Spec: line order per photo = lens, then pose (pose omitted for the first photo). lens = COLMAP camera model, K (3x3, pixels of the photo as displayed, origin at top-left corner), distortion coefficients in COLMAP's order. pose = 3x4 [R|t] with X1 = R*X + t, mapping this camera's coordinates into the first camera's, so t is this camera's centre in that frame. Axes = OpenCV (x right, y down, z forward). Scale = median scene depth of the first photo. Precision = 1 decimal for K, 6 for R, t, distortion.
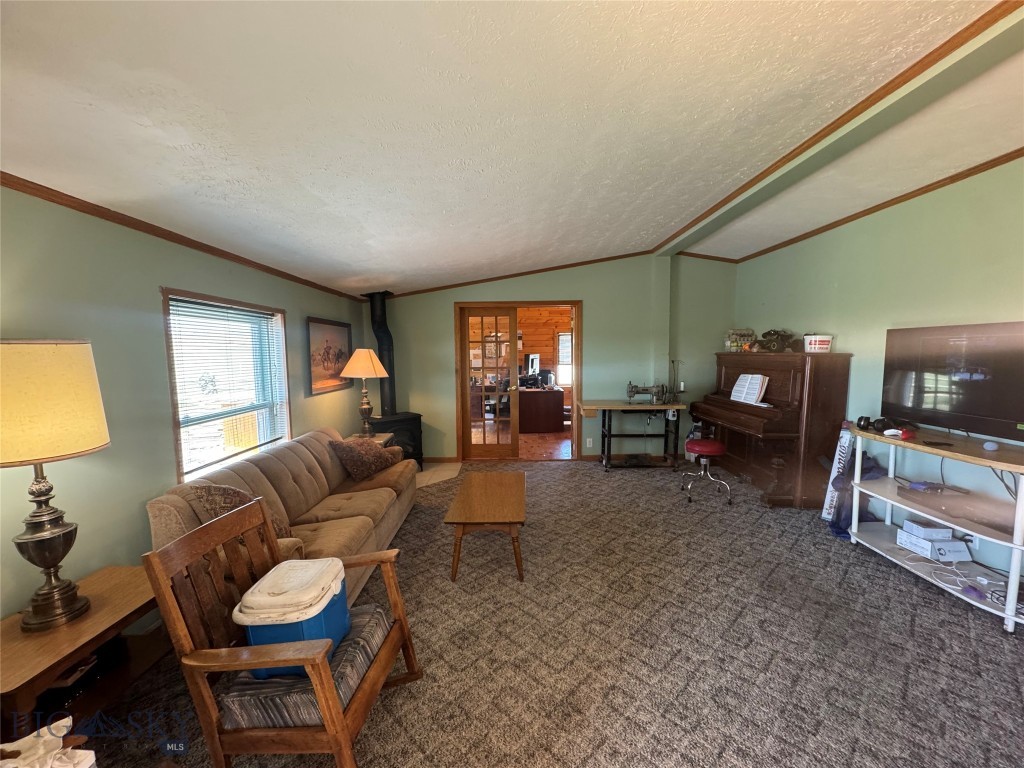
lens RADIAL K [[403.6, 0, 512.1], [0, 403.6, 383.1], [0, 0, 1]] dist [-0.005949, 0.000702]
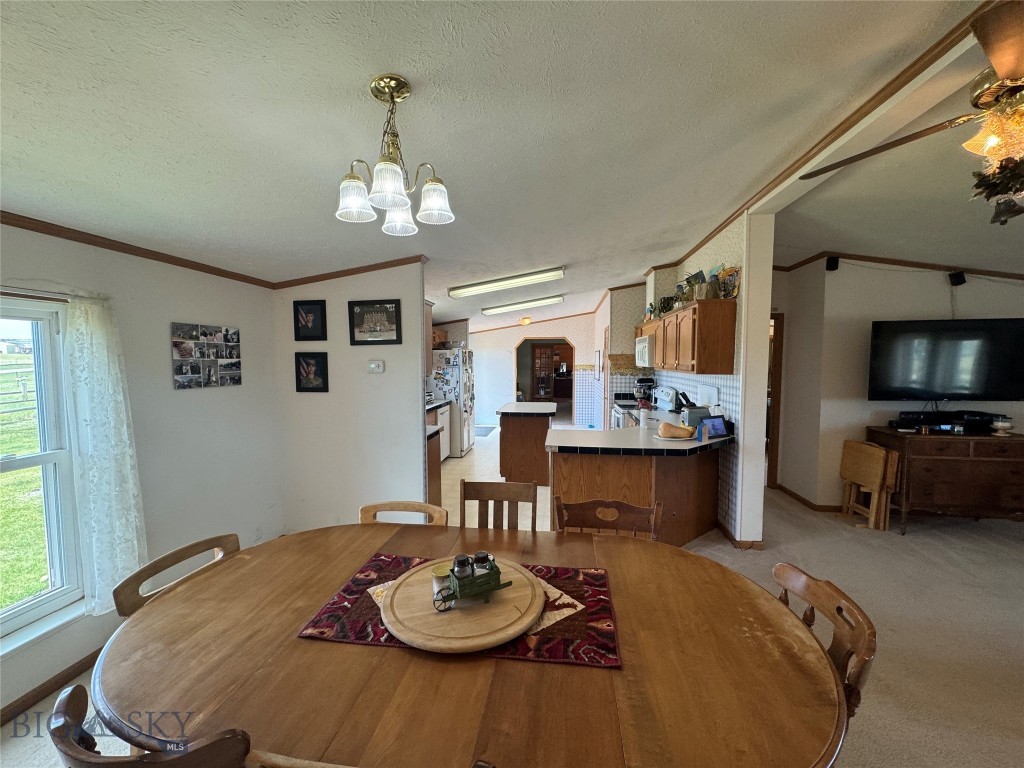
lens RADIAL K [[403.6, 0, 514.9], [0, 403.6, 385.4], [0, 0, 1]] dist [-0.005949, 0.000702]
pose [[0.991705, 0.019330, -0.127076, 0.107733], [-0.022117, 0.999544, -0.020556, 0.146442], [0.126620, 0.023196, 0.991680, -1.740349]]
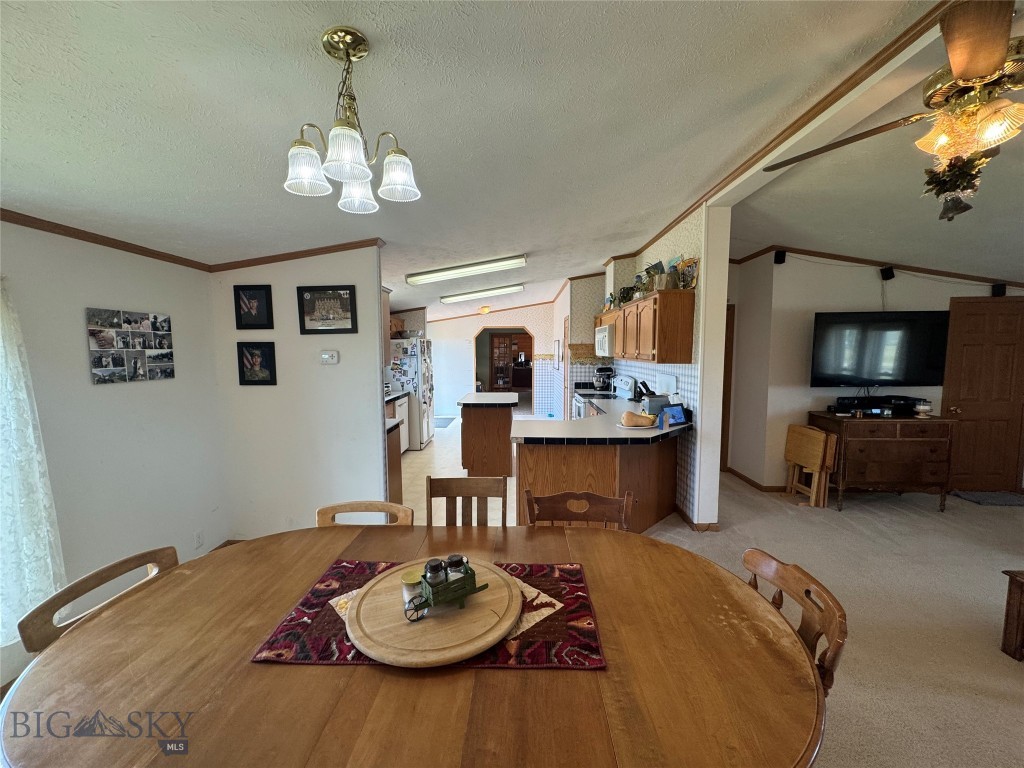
lens RADIAL K [[403.6, 0, 514.1], [0, 403.6, 385.3], [0, 0, 1]] dist [-0.005949, 0.000702]
pose [[0.999656, 0.011483, -0.023564, 0.096621], [-0.011411, 0.999930, 0.003171, 0.144915], [0.023599, -0.002901, 0.999717, -1.727216]]
